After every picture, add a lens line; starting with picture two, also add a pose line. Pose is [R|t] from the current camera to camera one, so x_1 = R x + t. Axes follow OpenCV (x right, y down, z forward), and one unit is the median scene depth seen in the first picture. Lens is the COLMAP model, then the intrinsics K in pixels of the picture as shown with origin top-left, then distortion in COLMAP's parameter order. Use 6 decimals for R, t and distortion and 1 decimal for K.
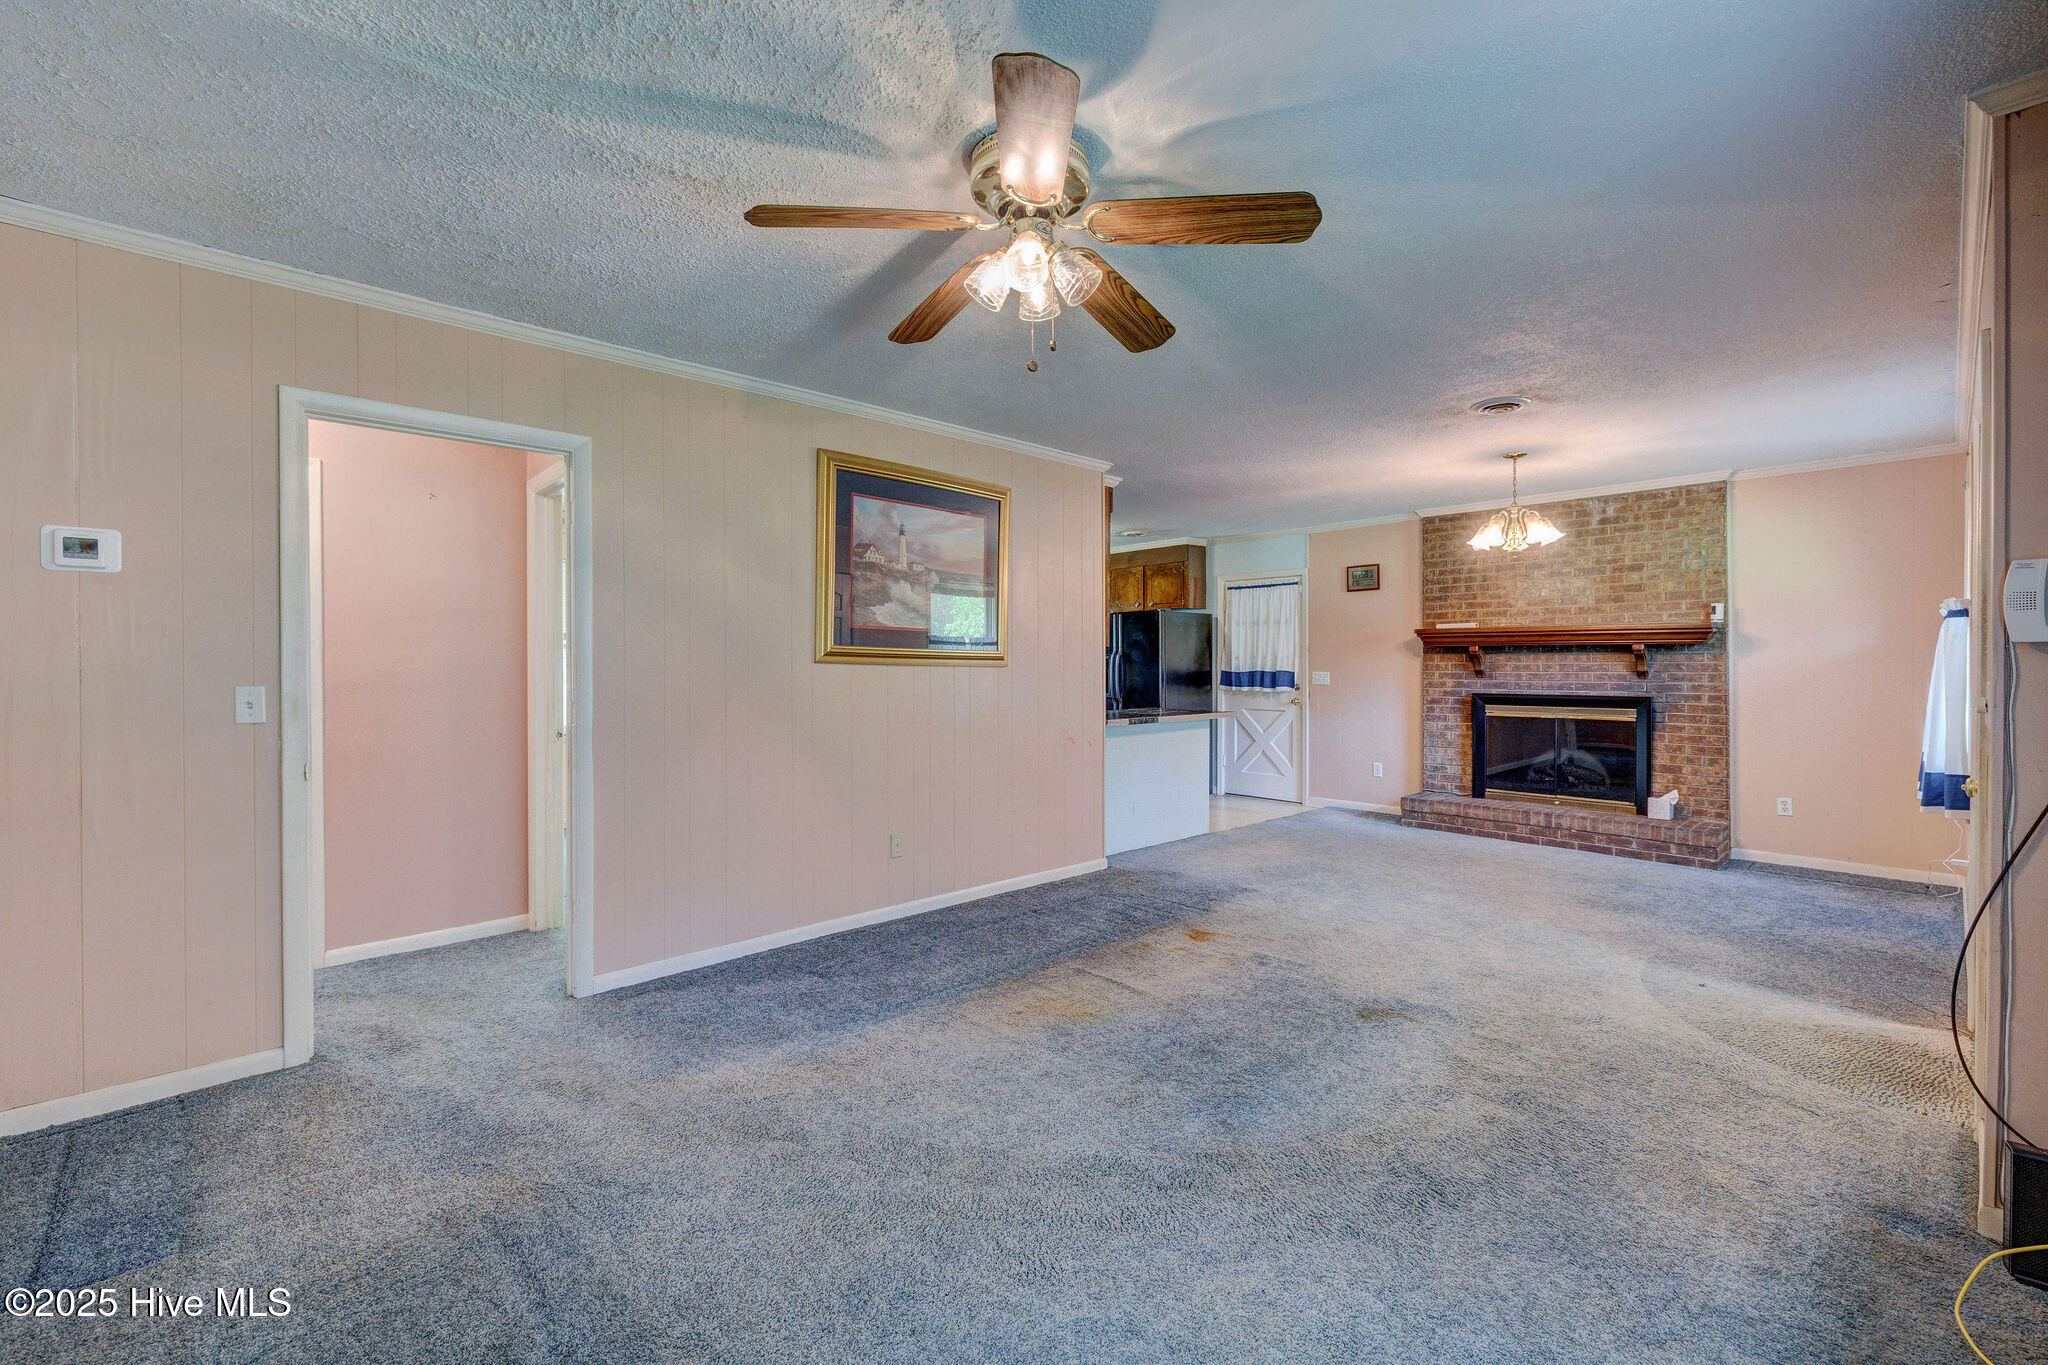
lens RADIAL K [[865.4, 0, 1017.5], [0, 865.4, 671.6], [0, 0, 1]] dist [0.001168, 0.000845]
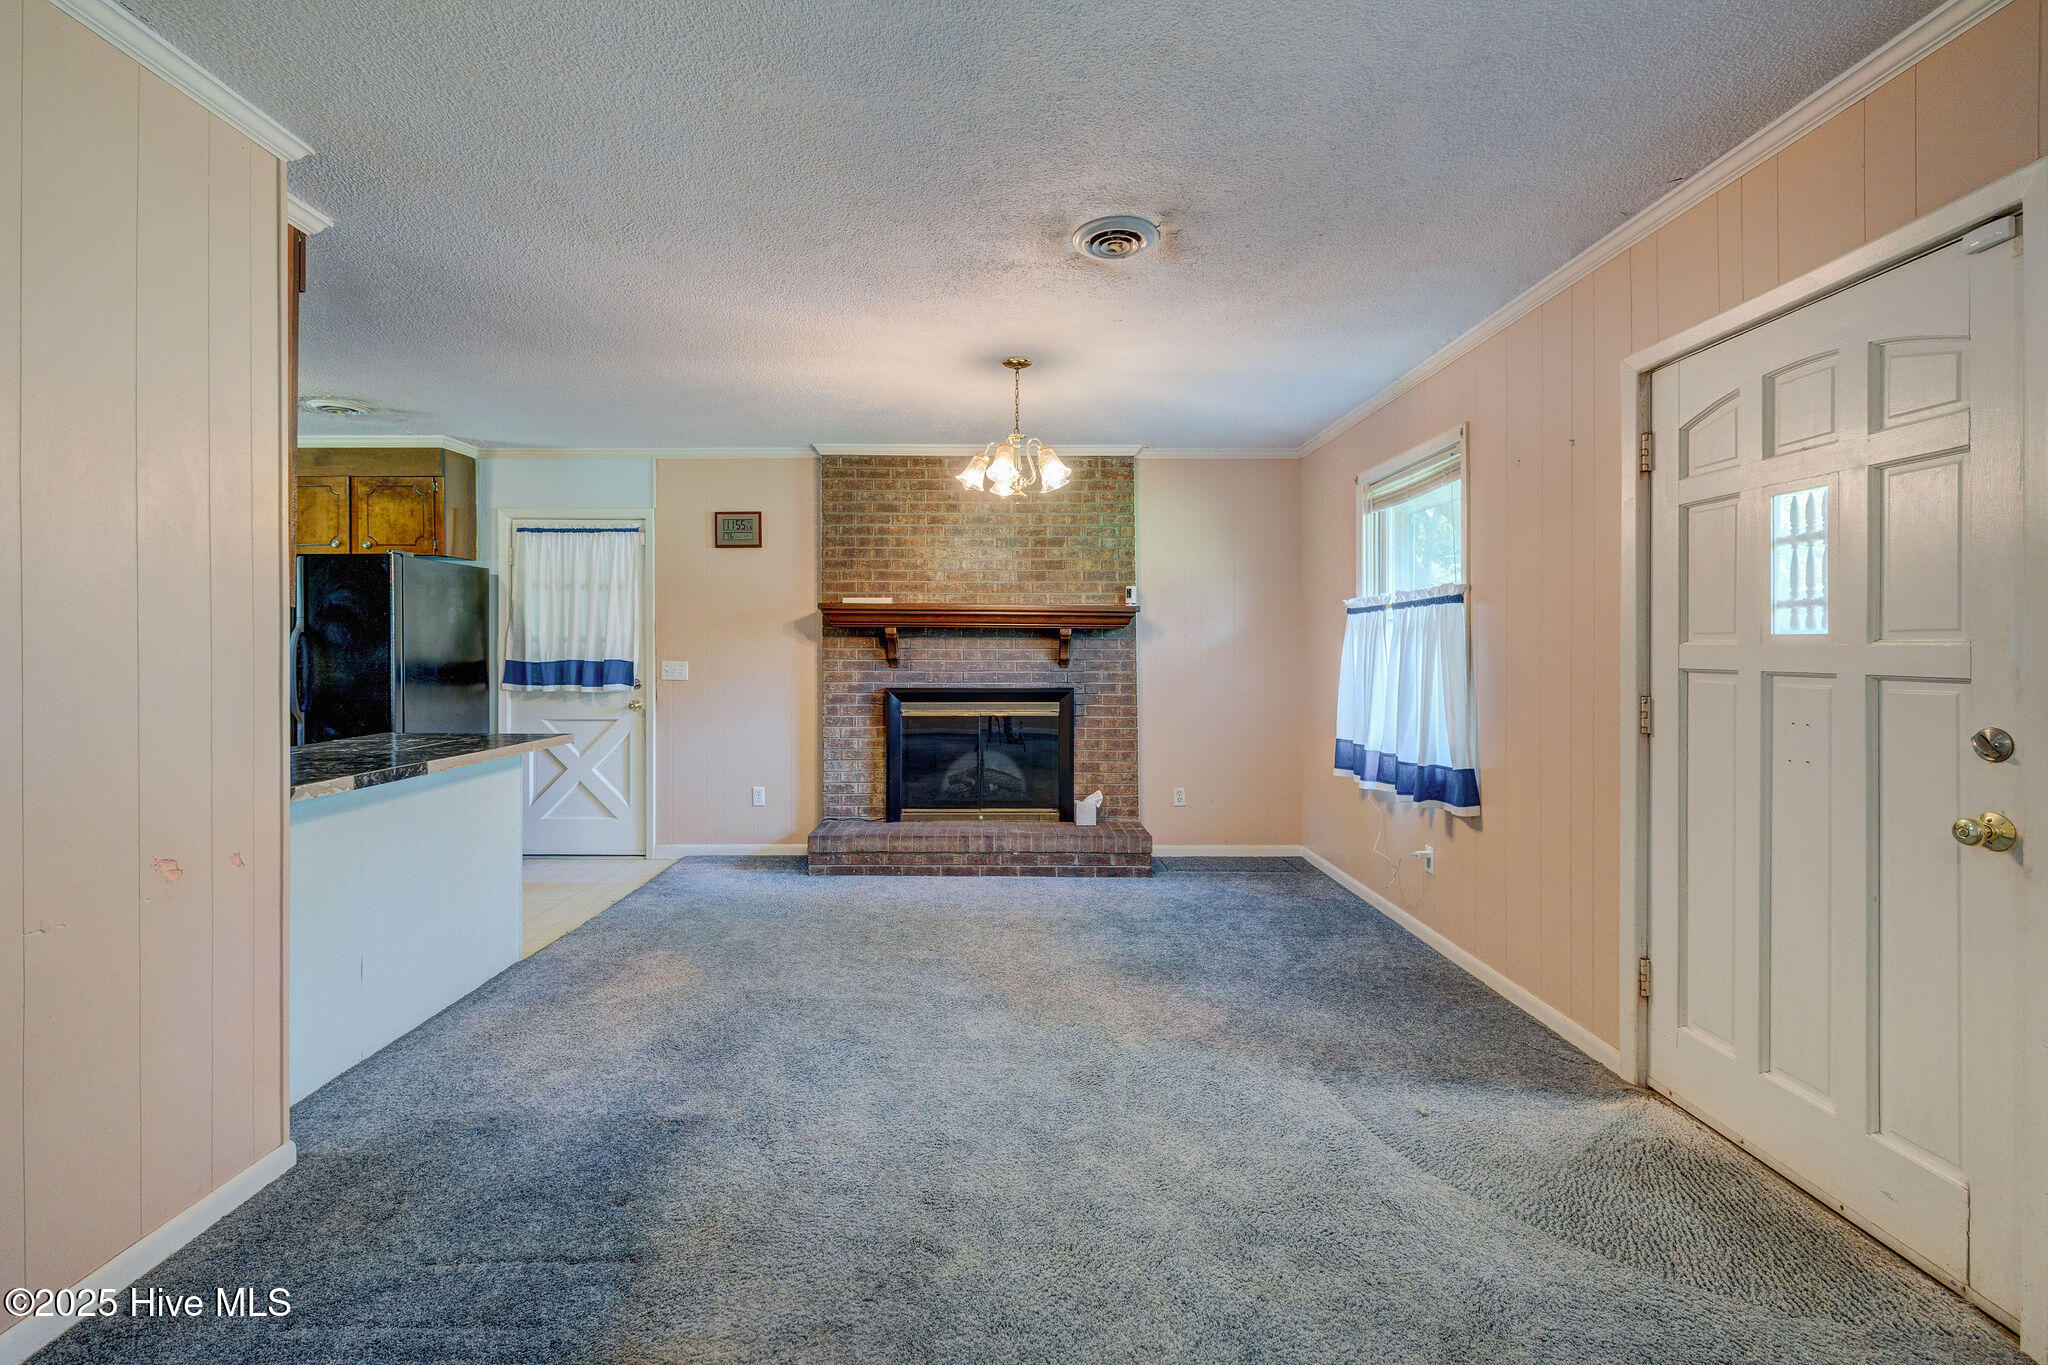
lens RADIAL K [[865.4, 0, 1005.8], [0, 865.4, 653.7], [0, 0, 1]] dist [0.001168, 0.000845]
pose [[0.678054, -0.000325, 0.735012, 0.028484], [0.003639, 0.999989, -0.002915, -0.003509], [-0.735003, 0.004651, 0.678047, 0.427923]]
